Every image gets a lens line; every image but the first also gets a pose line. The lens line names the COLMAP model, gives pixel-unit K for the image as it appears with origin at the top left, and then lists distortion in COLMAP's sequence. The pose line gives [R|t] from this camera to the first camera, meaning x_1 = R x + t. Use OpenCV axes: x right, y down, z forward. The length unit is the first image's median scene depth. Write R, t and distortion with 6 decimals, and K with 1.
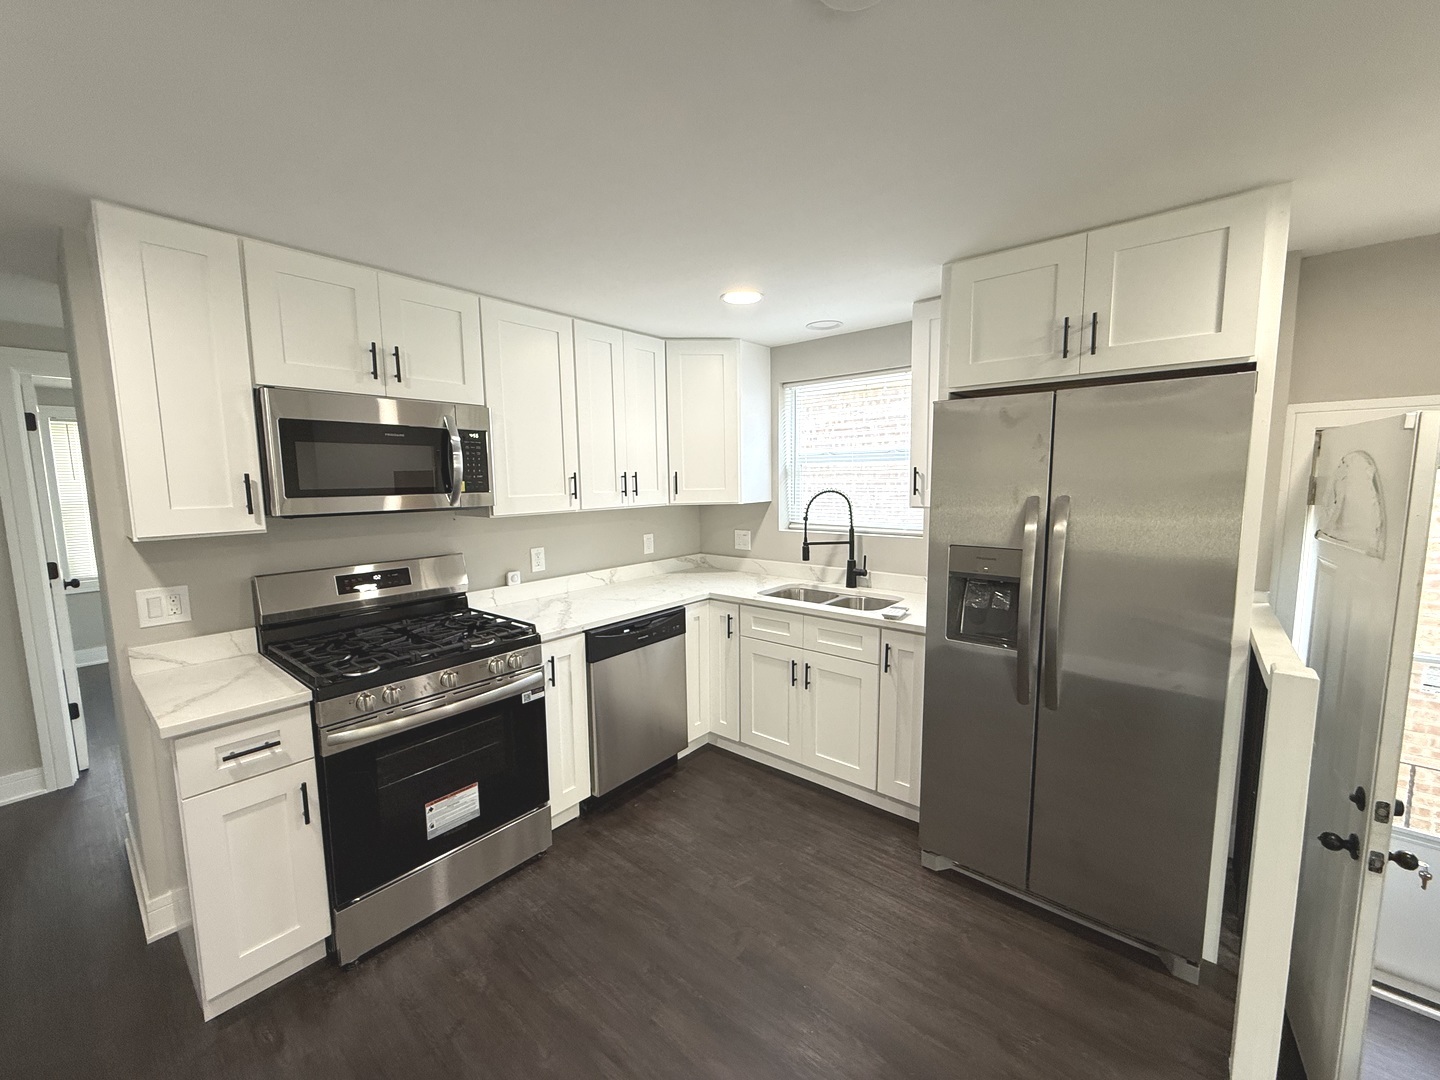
lens RADIAL K [[574.2, 0, 715.8], [0, 574.2, 539.7], [0, 0, 1]] dist [0.000107, -0.000152]
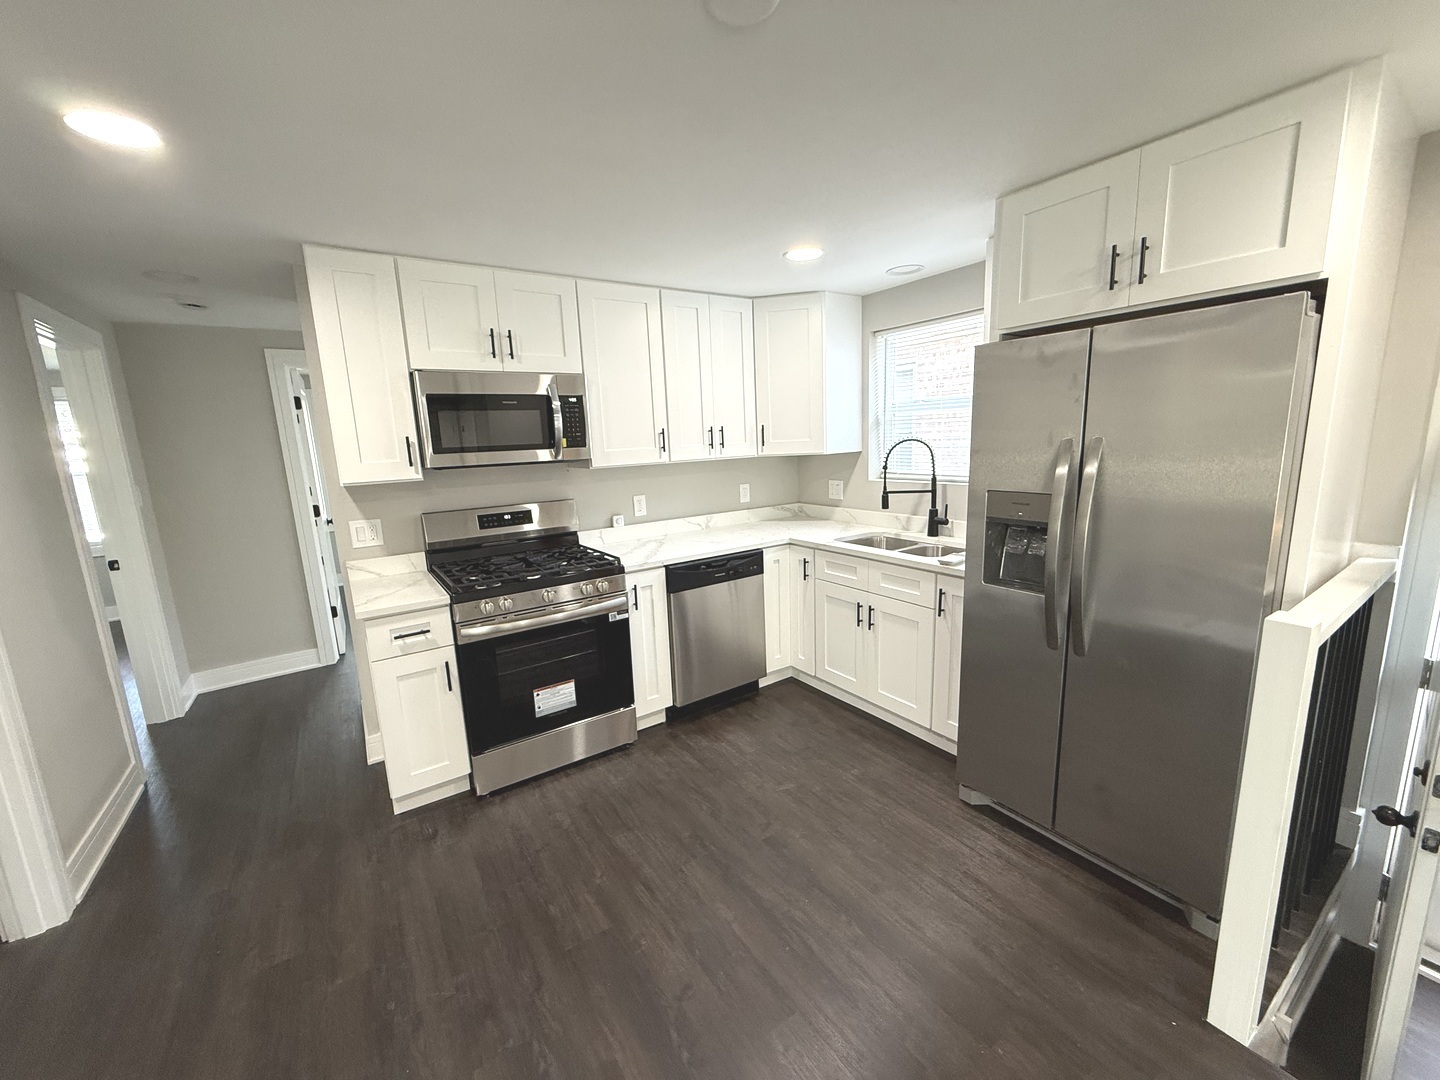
lens RADIAL K [[574.2, 0, 715.8], [0, 574.2, 539.7], [0, 0, 1]] dist [0.000107, -0.000152]
pose [[0.960868, 0.023940, -0.275969, 0.213507], [-0.002359, 0.996929, 0.078271, 0.016420], [0.276995, -0.074557, 0.957974, -0.093697]]
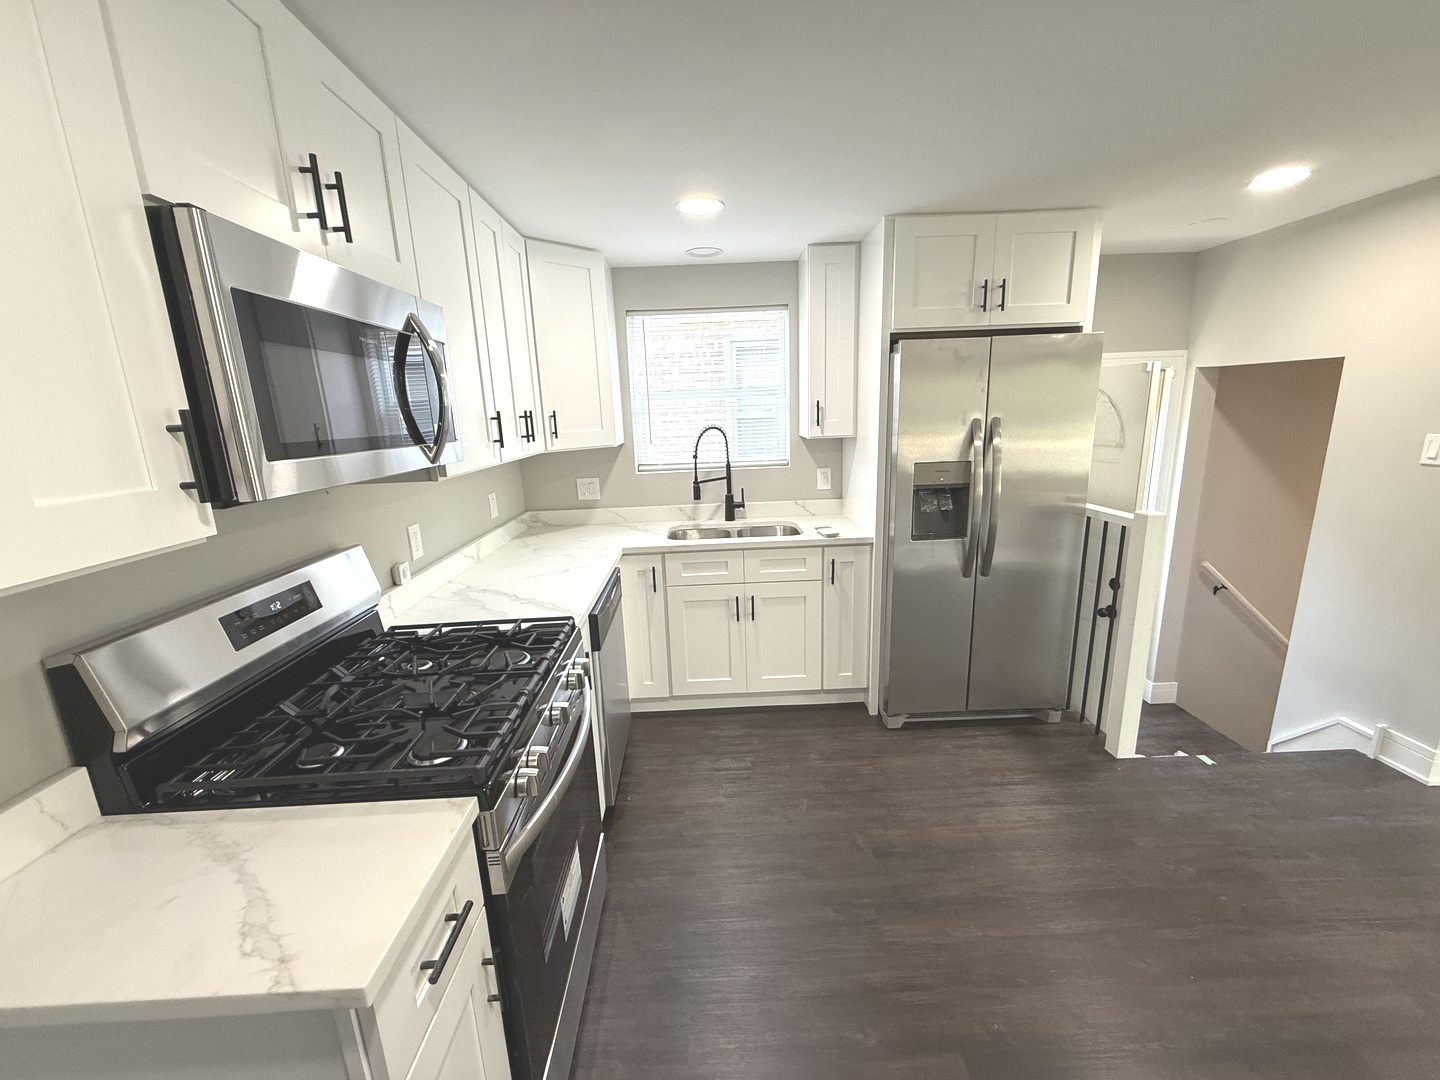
lens RADIAL K [[574.2, 0, 715.8], [0, 574.2, 539.7], [0, 0, 1]] dist [0.000107, -0.000152]
pose [[0.750292, -0.159470, 0.641585, -0.653679], [0.100802, 0.986719, 0.127375, -0.026052], [-0.653377, -0.030895, 0.756402, 0.329263]]
